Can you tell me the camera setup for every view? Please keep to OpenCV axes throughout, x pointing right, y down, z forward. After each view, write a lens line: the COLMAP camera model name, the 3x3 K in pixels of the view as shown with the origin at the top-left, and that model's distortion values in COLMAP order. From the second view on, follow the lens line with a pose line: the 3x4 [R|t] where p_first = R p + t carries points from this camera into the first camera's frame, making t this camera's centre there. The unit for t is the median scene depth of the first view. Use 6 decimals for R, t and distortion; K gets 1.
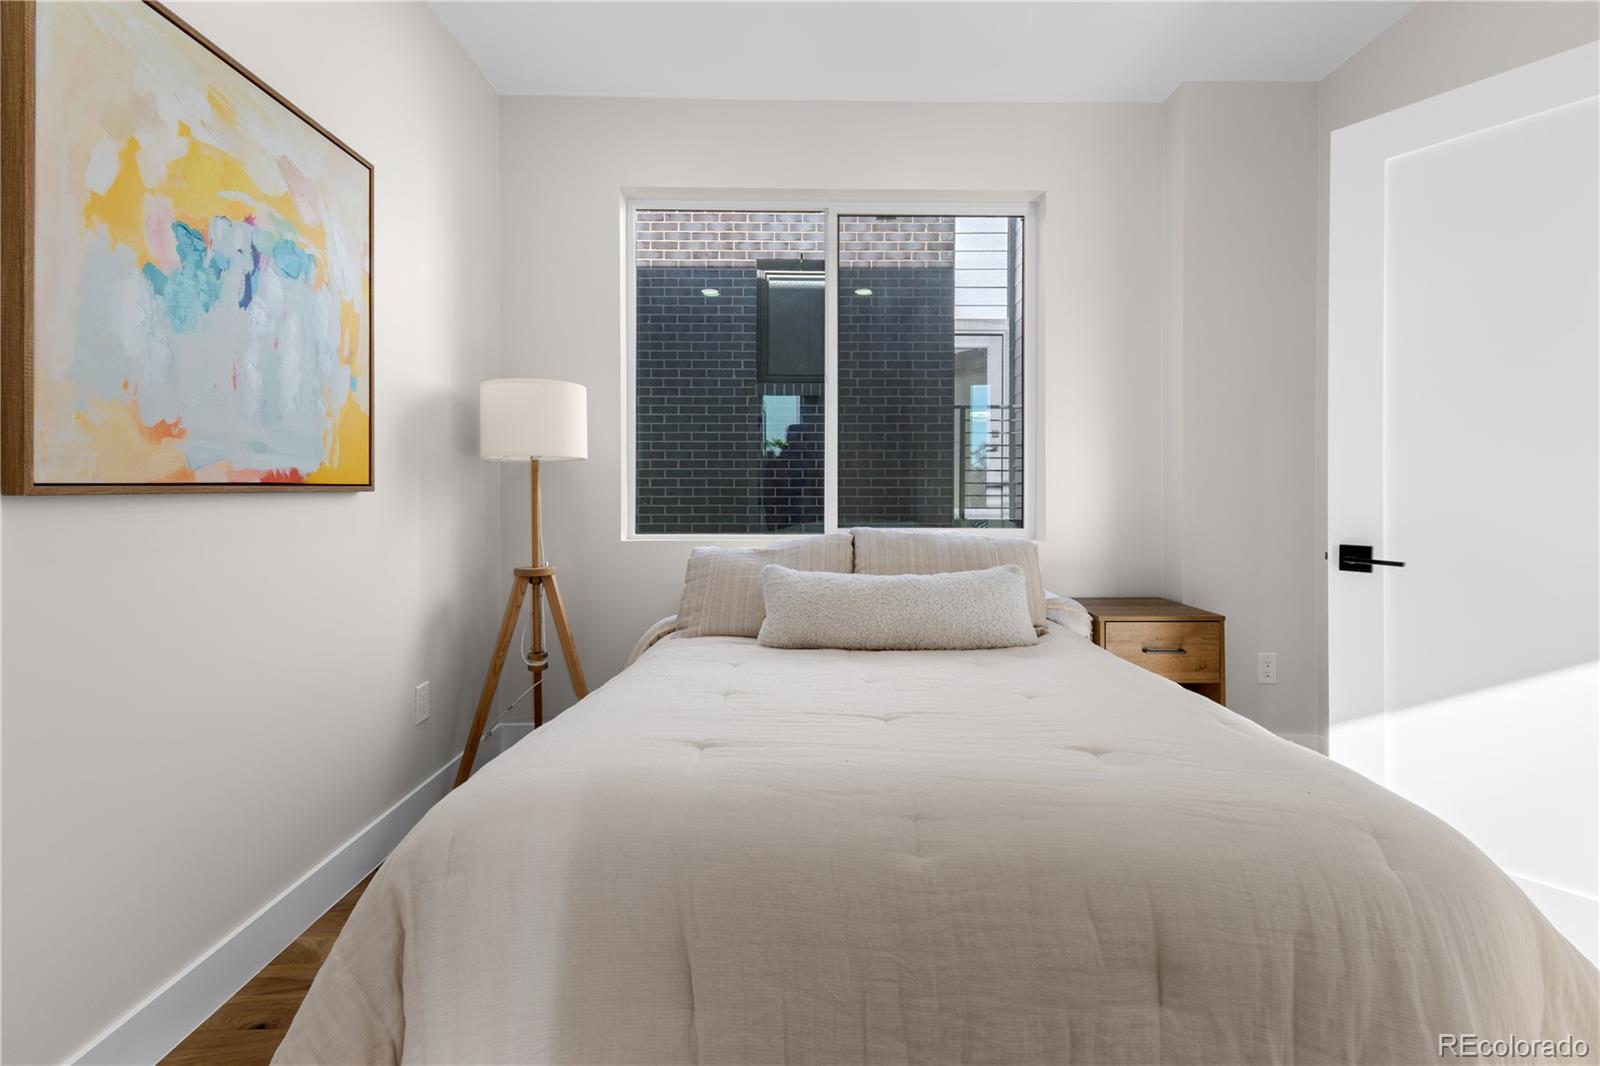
lens RADIAL K [[697.9, 0, 805.6], [0, 697.9, 503.7], [0, 0, 1]] dist [0.014205, -0.000736]
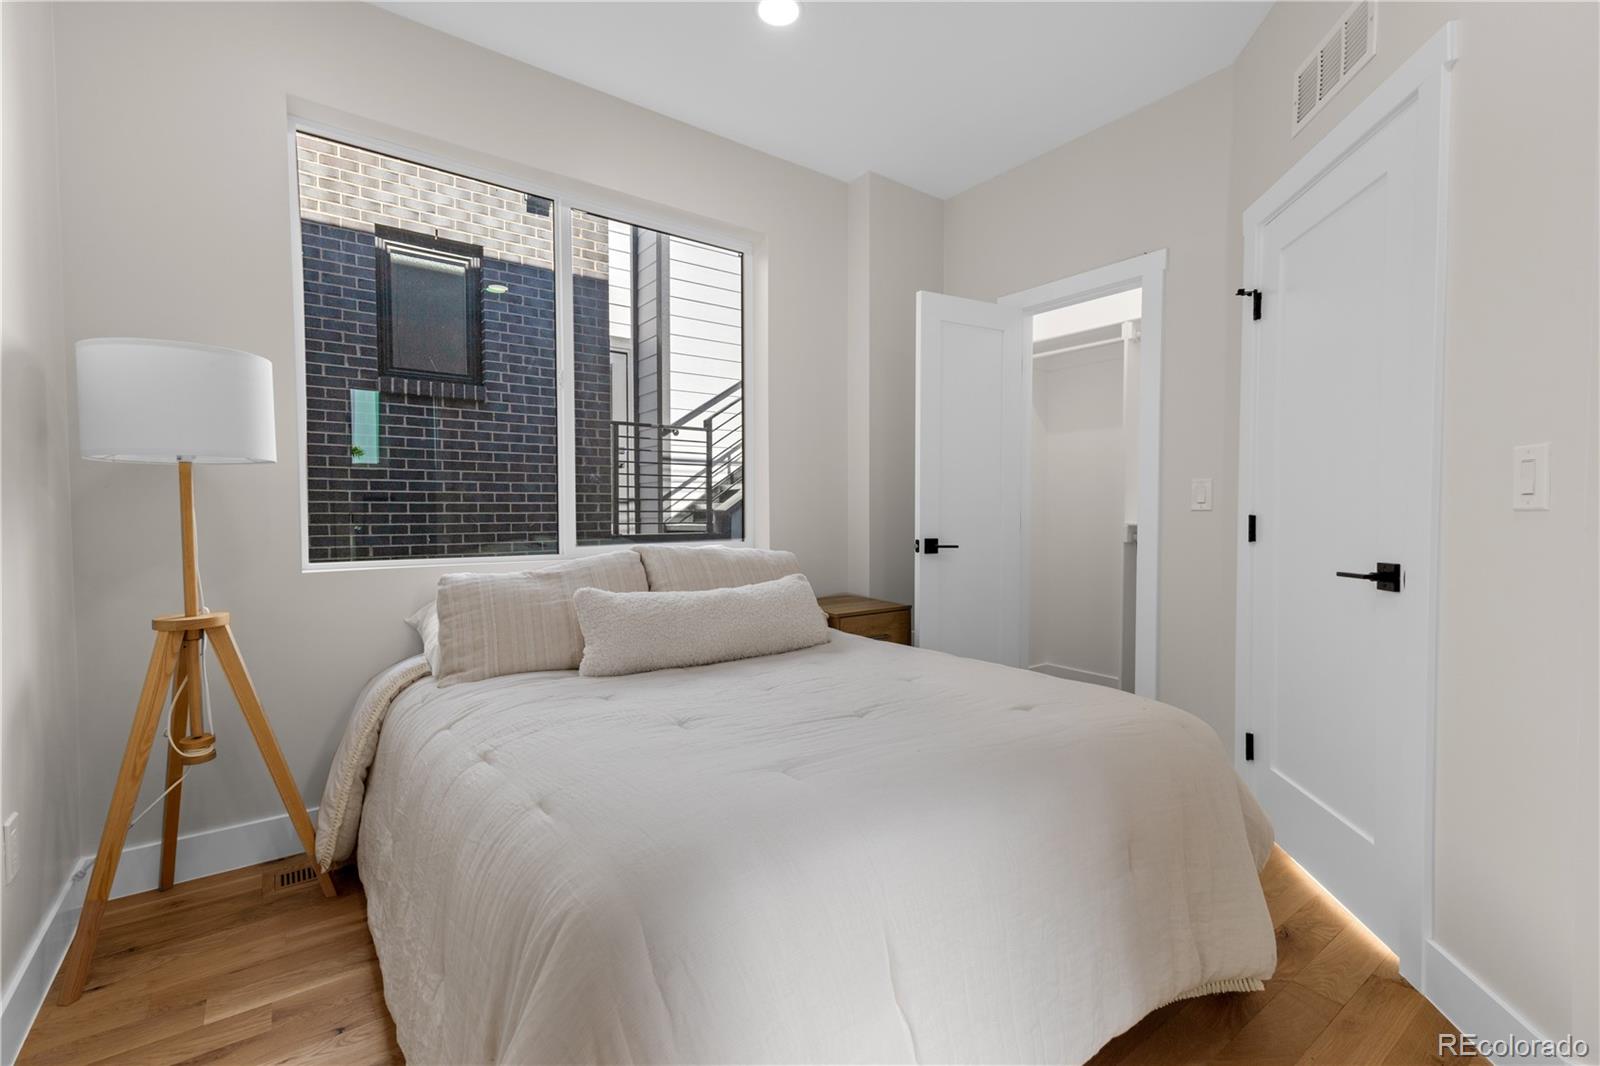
lens RADIAL K [[697.9, 0, 768.2], [0, 697.9, 538.6], [0, 0, 1]] dist [0.014205, -0.000736]
pose [[0.817875, -0.025279, 0.574841, -0.318694], [0.009650, 0.999497, 0.030223, -0.001795], [-0.575315, -0.019171, 0.817707, 0.098442]]
